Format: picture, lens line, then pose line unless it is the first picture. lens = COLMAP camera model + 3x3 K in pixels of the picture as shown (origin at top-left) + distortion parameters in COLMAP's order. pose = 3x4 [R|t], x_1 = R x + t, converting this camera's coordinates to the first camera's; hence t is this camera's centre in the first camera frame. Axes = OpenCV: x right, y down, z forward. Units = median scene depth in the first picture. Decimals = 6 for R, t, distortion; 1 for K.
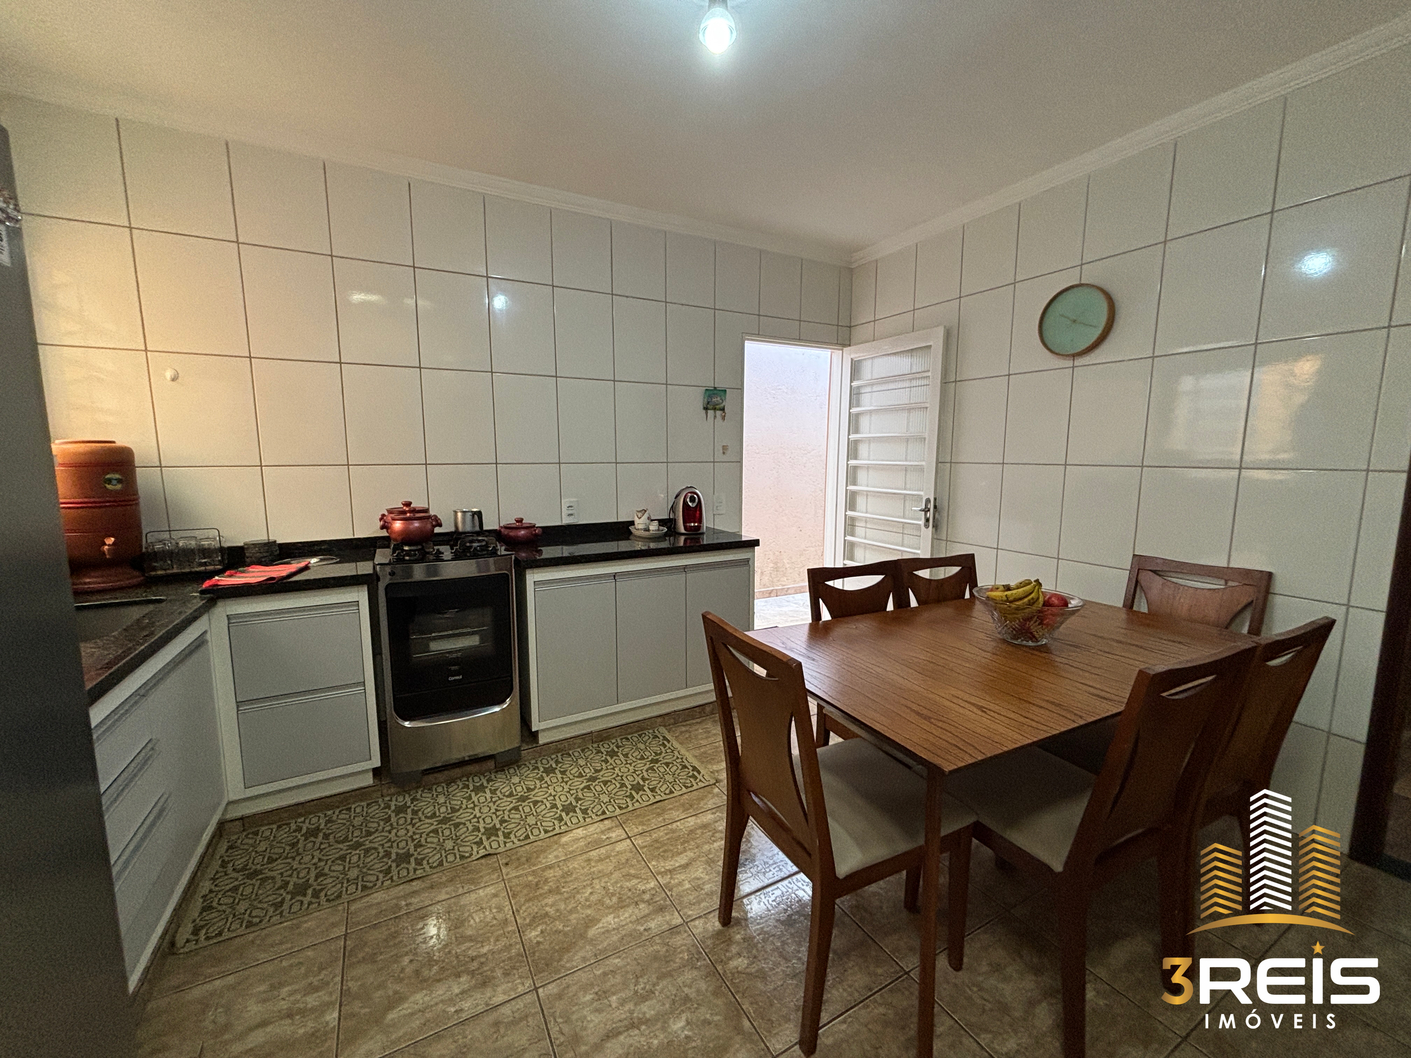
lens RADIAL K [[572.5, 0, 694.6], [0, 572.5, 528.0], [0, 0, 1]] dist [0.010122, 0.000091]
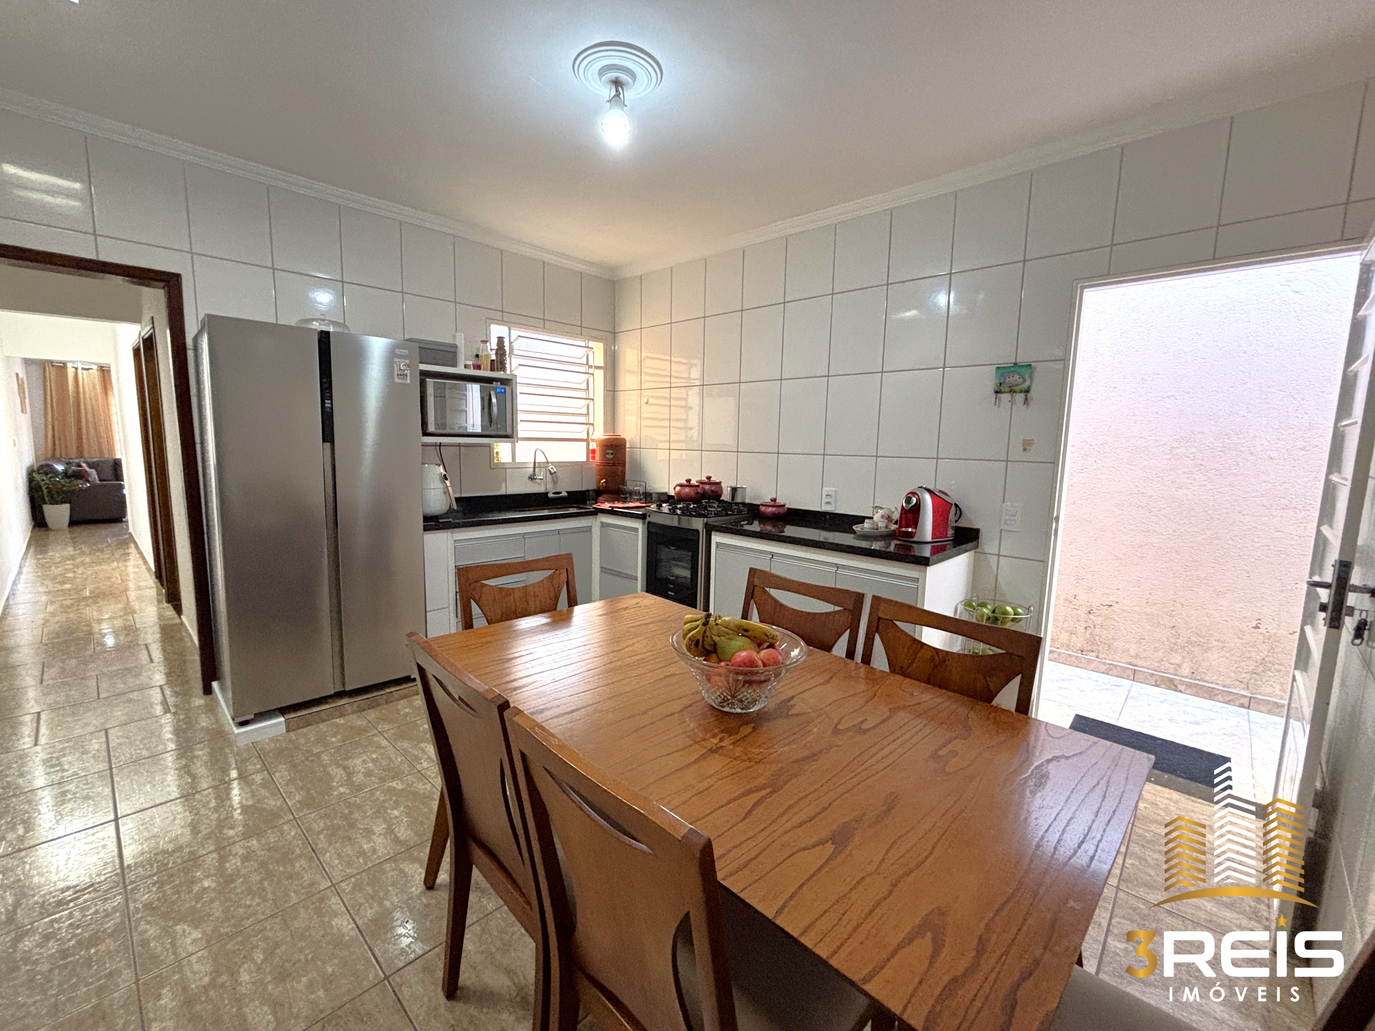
lens RADIAL K [[580.3, 0, 687.5], [0, 580.3, 515.5], [0, 0, 1]] dist [0.000056, 0.000087]
pose [[0.308375, 0.129770, -0.942372, 0.783742], [-0.145289, 0.985454, 0.088159, -0.061060], [0.940104, 0.109730, 0.322744, 0.437324]]
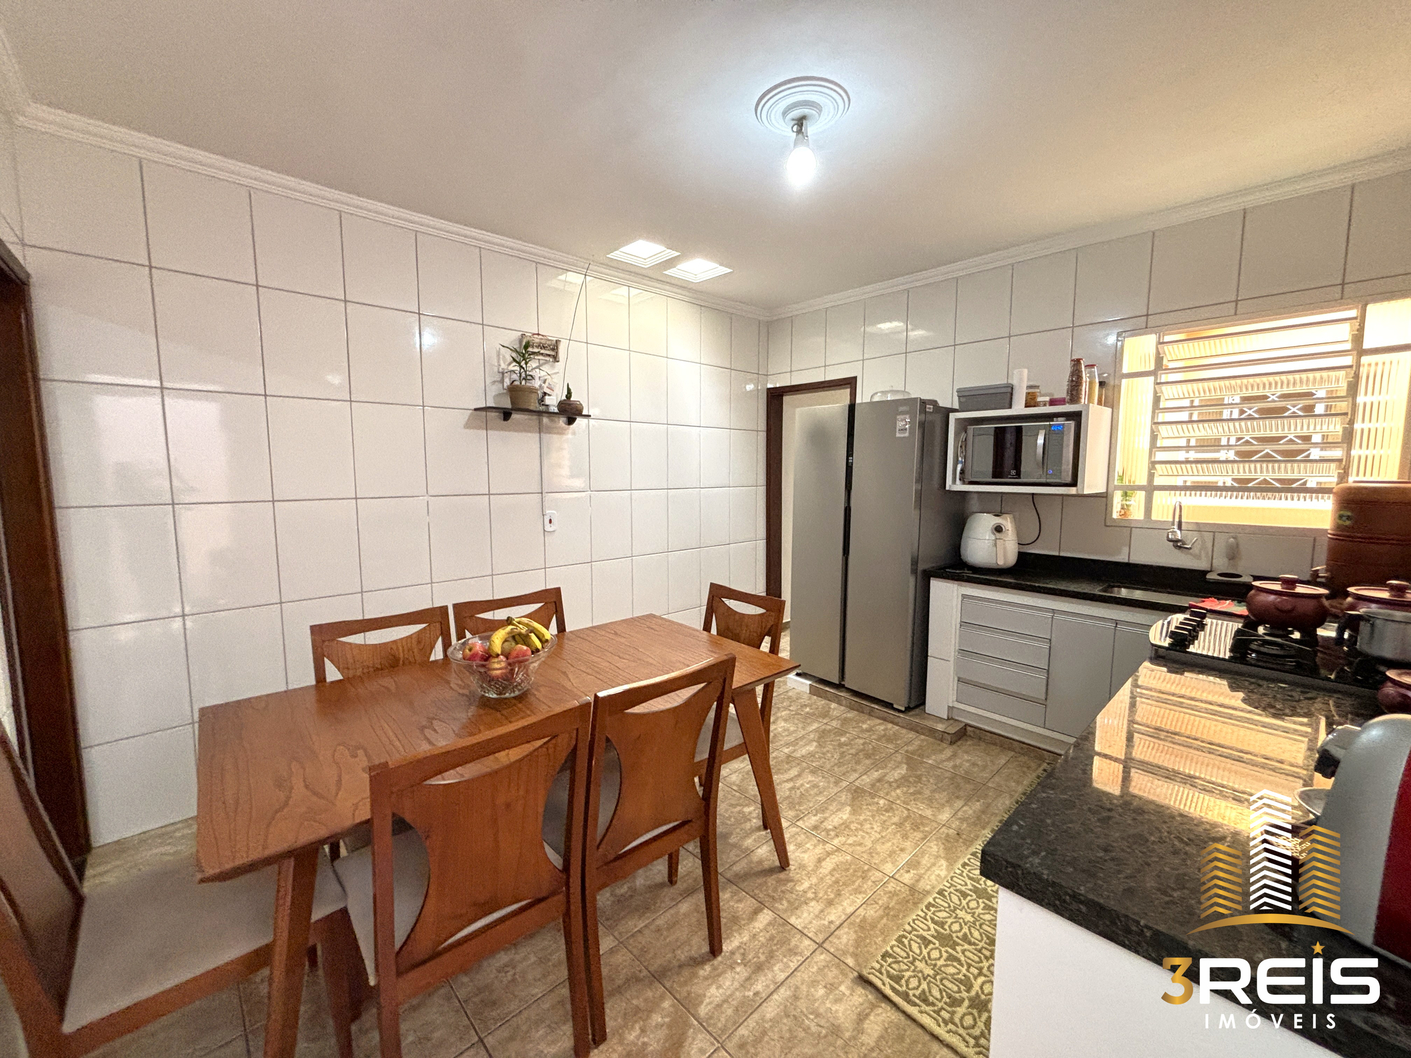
lens RADIAL K [[572.5, 0, 694.6], [0, 572.5, 528.0], [0, 0, 1]] dist [0.010122, 0.000091]
pose [[-0.968243, 0.025441, -0.248713, 0.322792], [-0.032909, 0.973184, 0.227663, -0.191698], [0.247835, 0.228618, -0.941441, 1.232563]]
